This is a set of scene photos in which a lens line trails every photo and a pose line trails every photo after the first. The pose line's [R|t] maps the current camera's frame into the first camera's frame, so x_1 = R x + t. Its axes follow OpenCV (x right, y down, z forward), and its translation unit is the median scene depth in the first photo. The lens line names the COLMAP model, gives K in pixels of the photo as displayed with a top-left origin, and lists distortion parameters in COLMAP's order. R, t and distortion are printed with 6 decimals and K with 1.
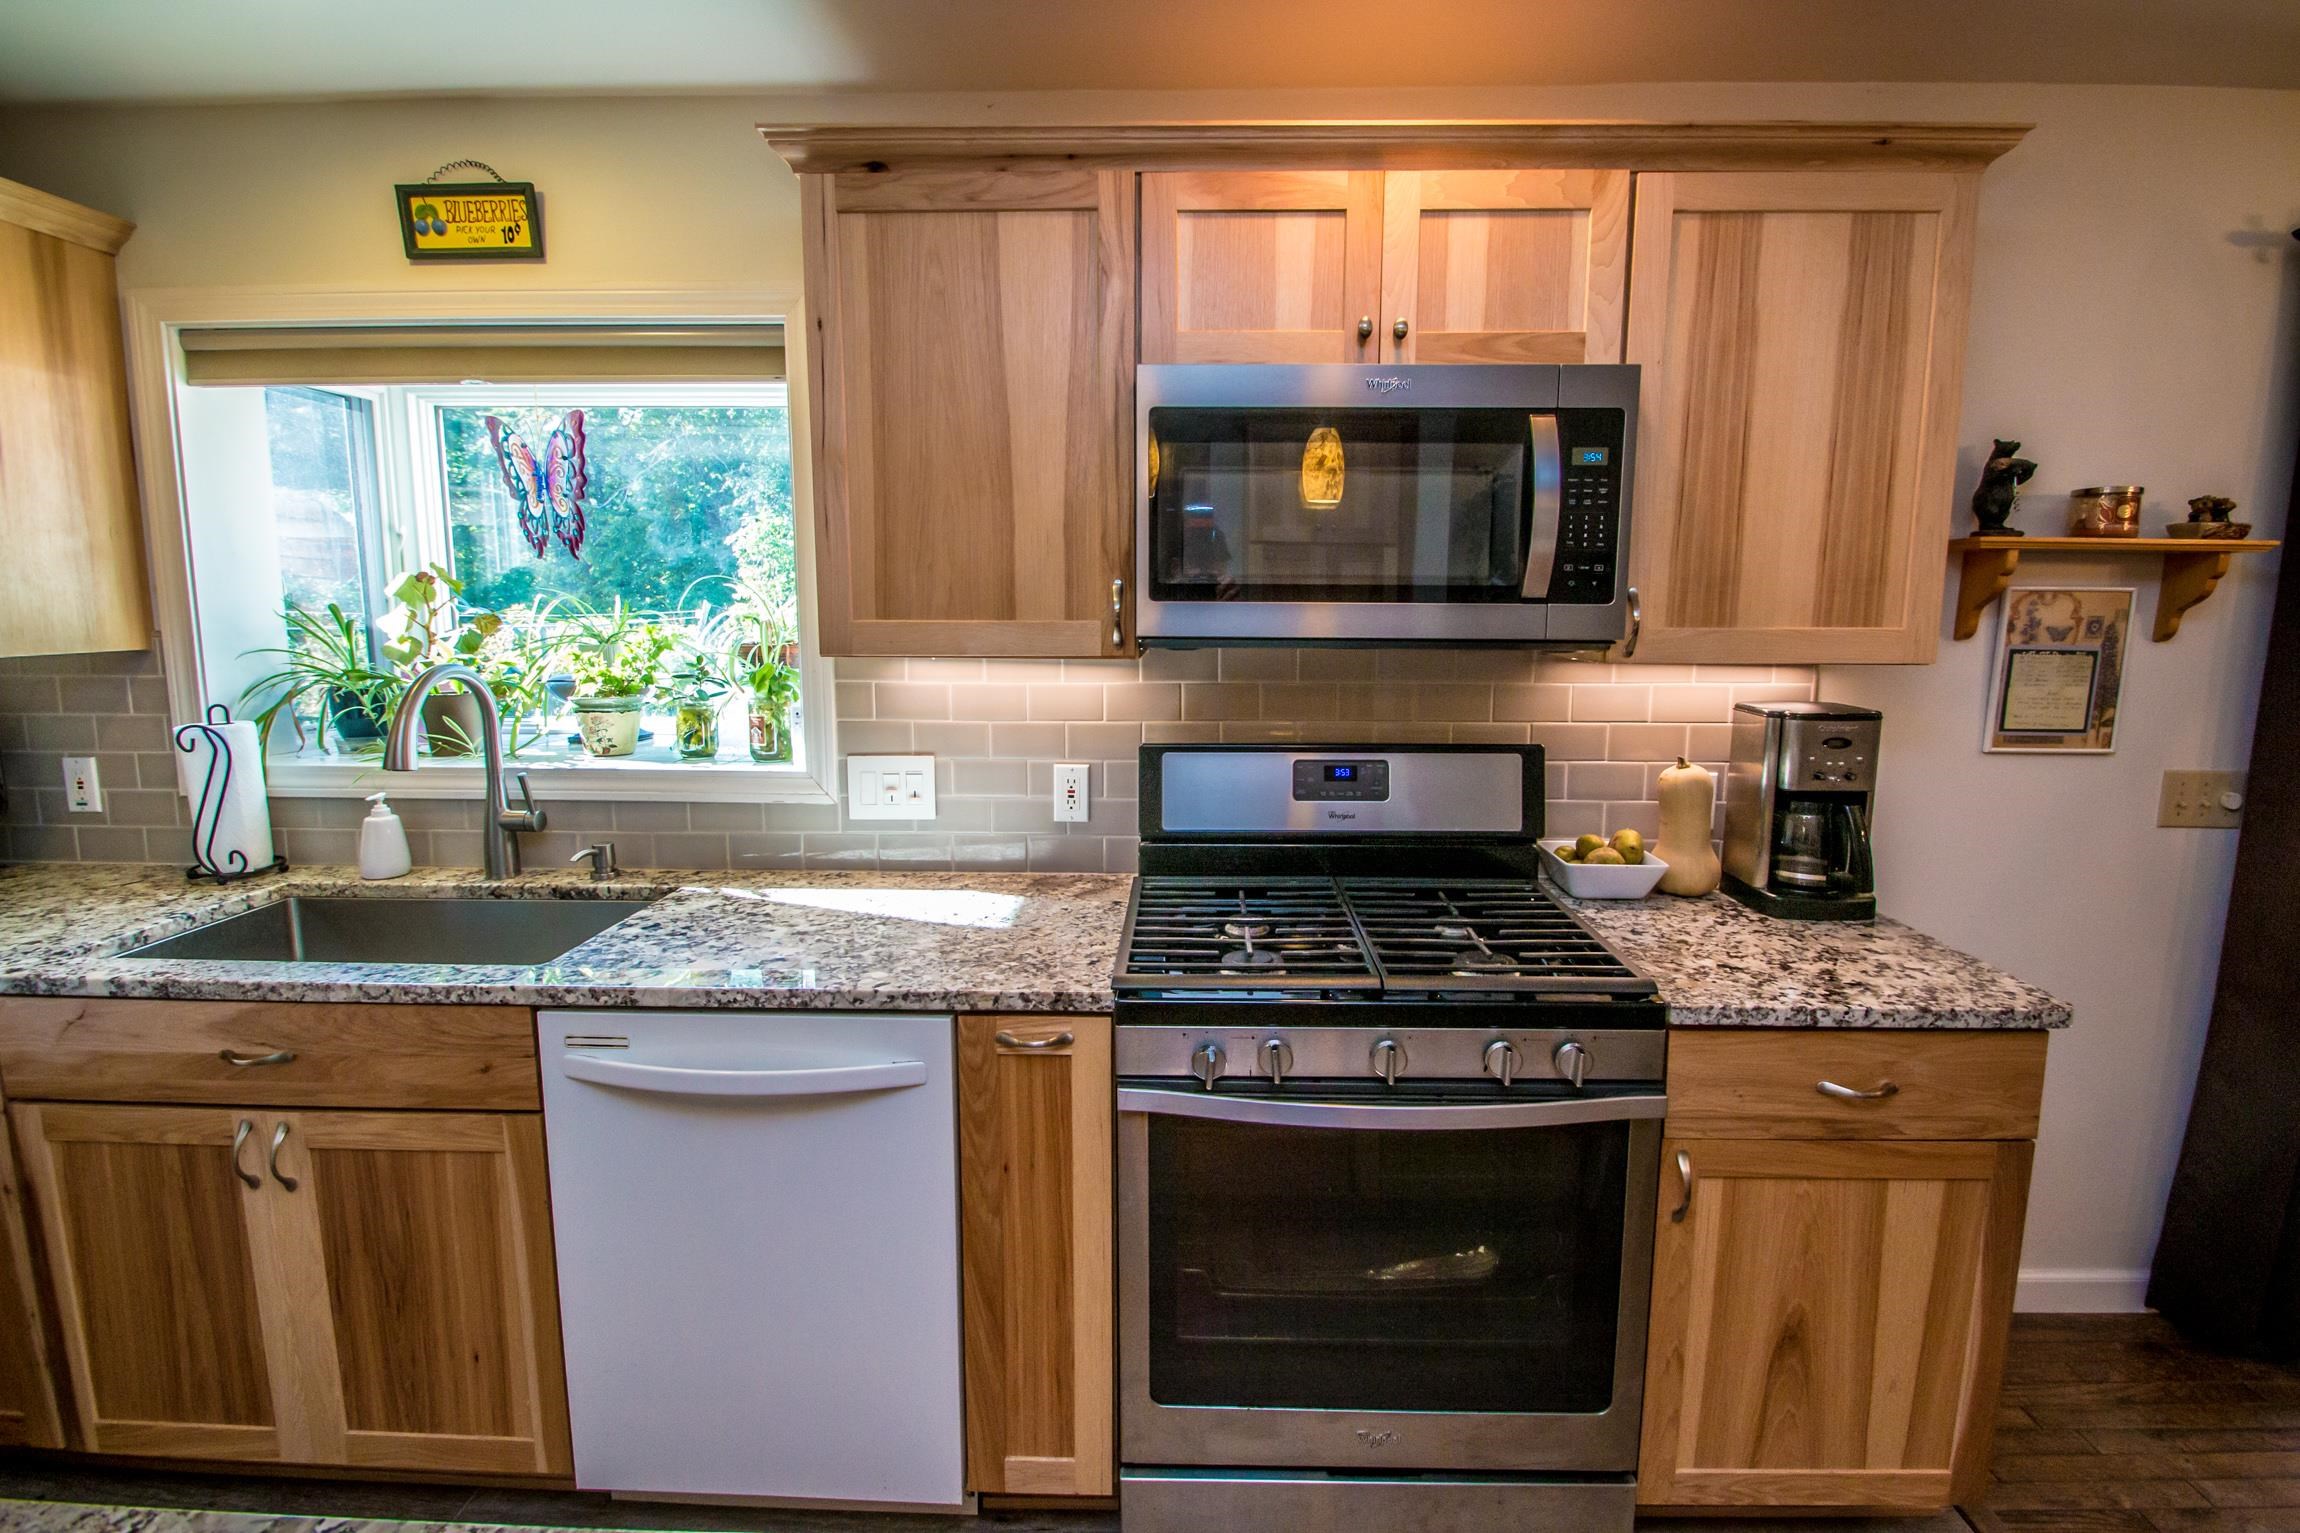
lens RADIAL K [[1049.3, 0, 1146.5], [0, 1049.3, 737.1], [0, 0, 1]] dist [0.013772, -0.016675]
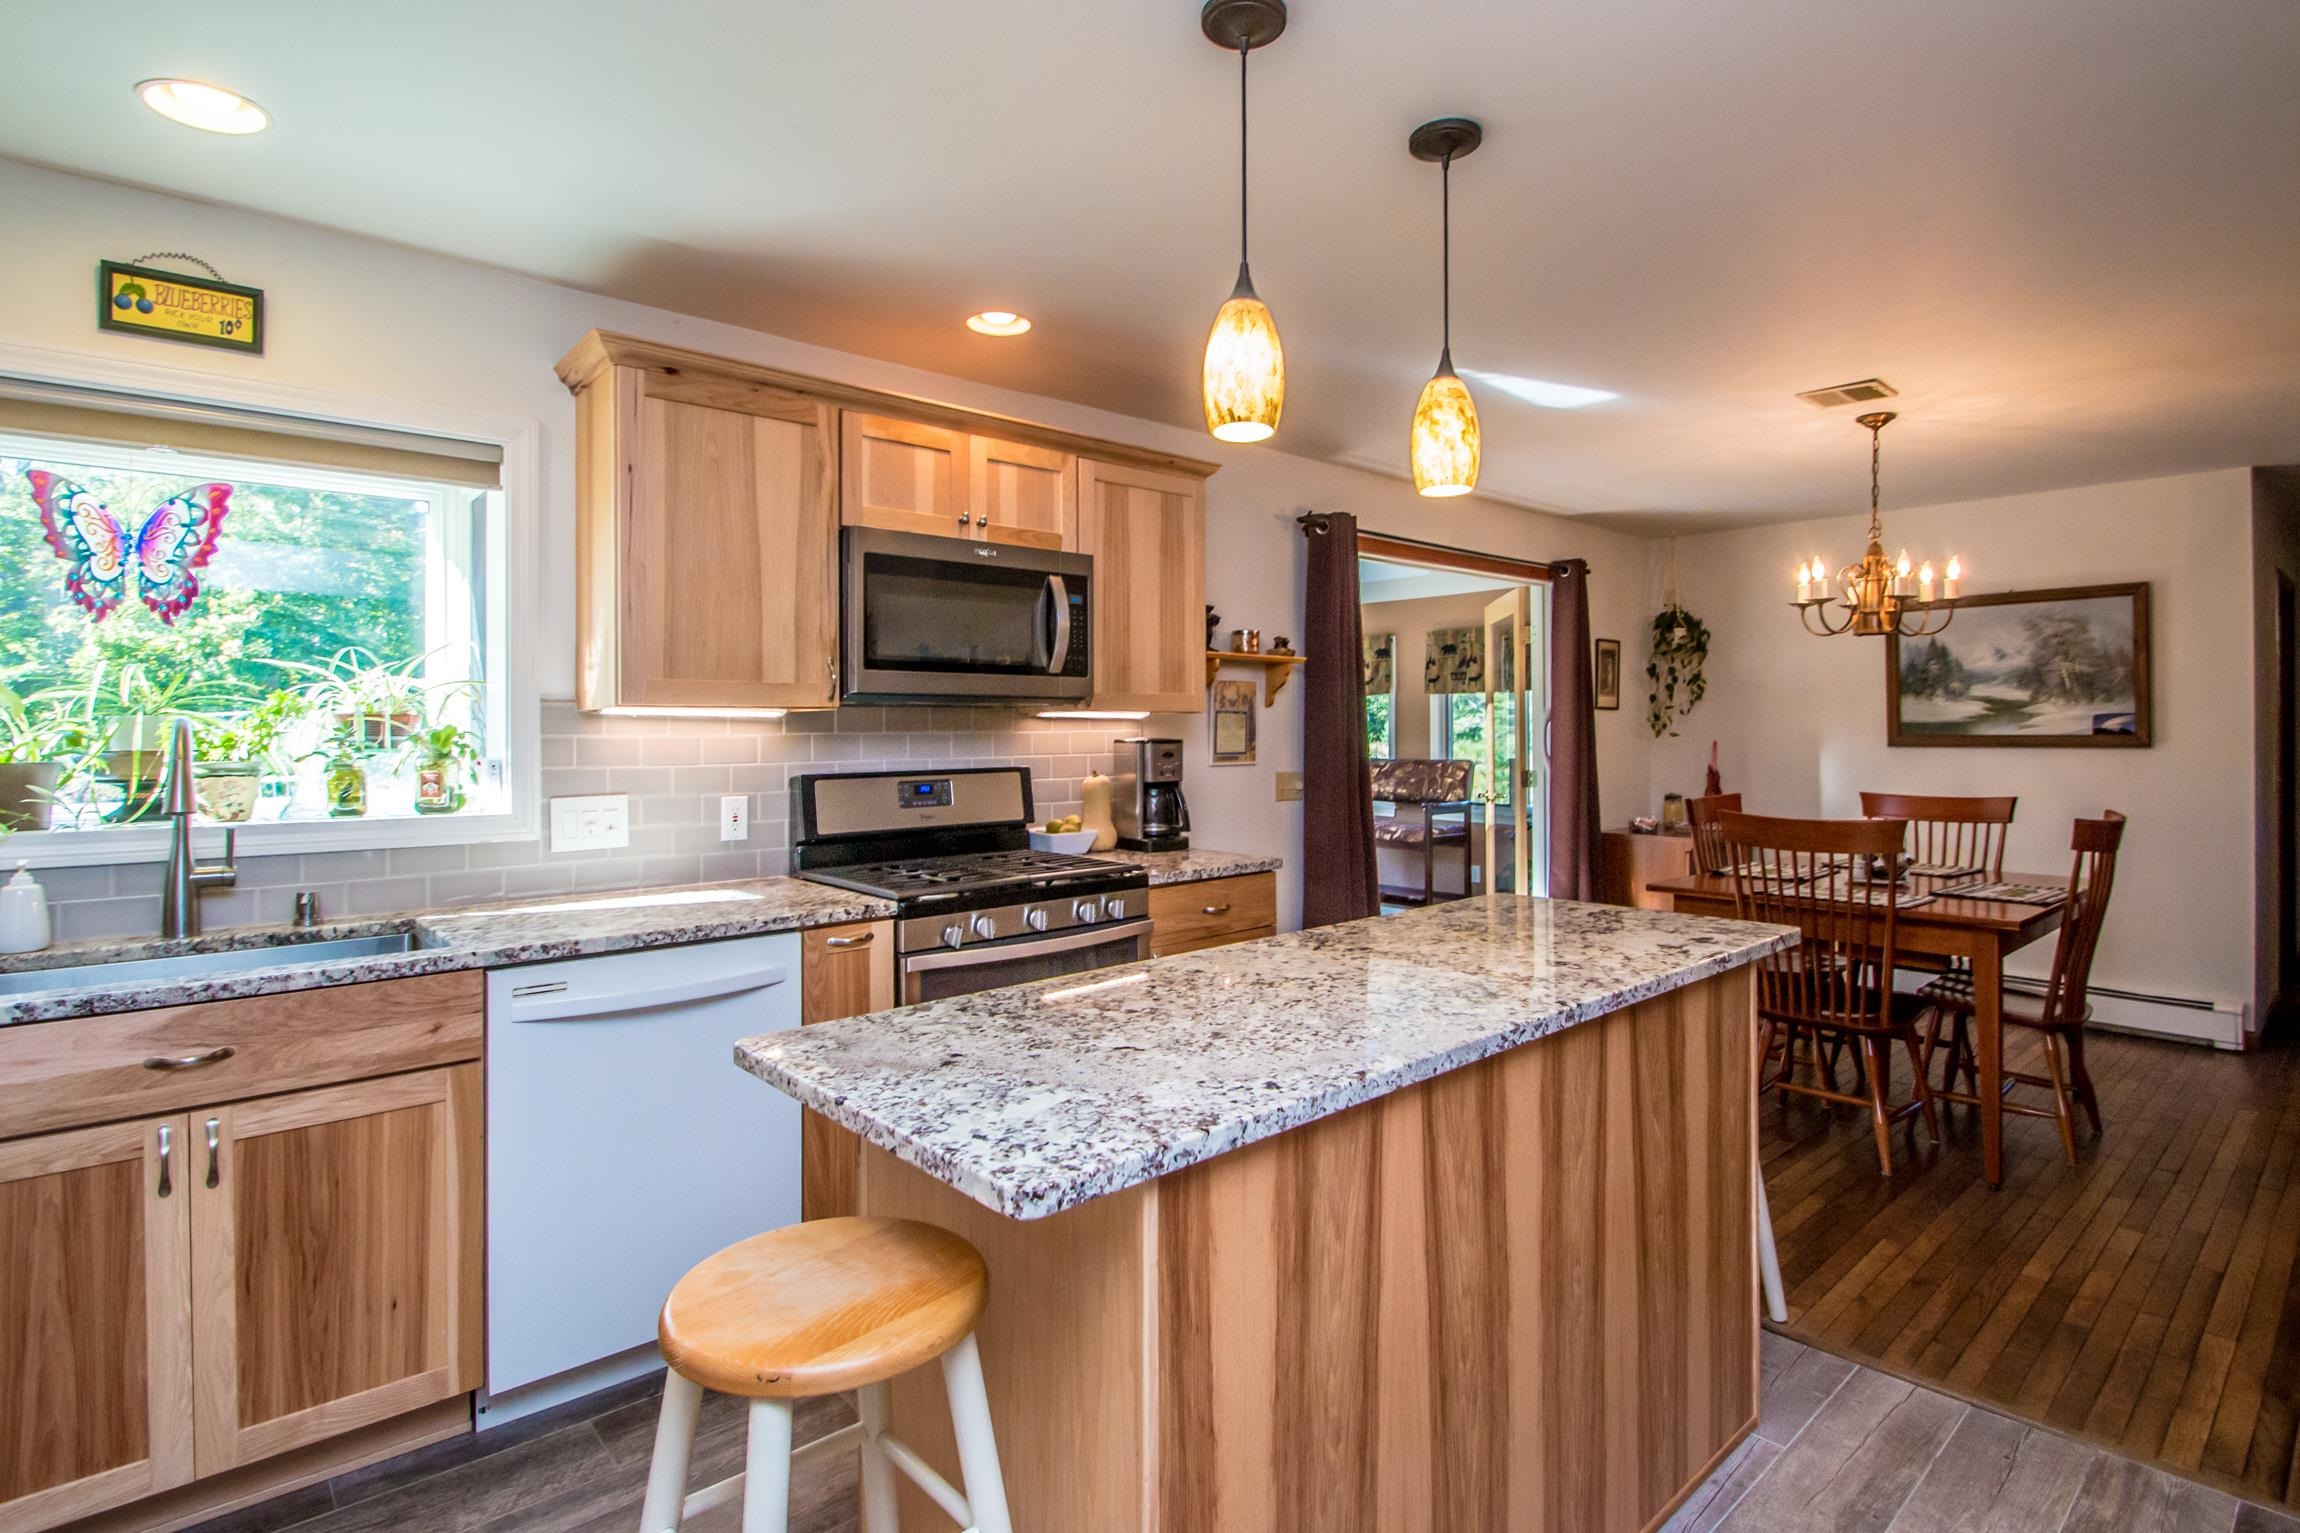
lens RADIAL K [[1166.5, 0, 1155.7], [0, 1166.5, 728.6], [0, 0, 1]] dist [-0.002117, -0.001581]
pose [[0.722973, -0.007262, 0.690838, -0.891735], [0.099812, 0.990552, -0.094042, 0.168289], [-0.683628, 0.136944, 0.716868, -0.549046]]
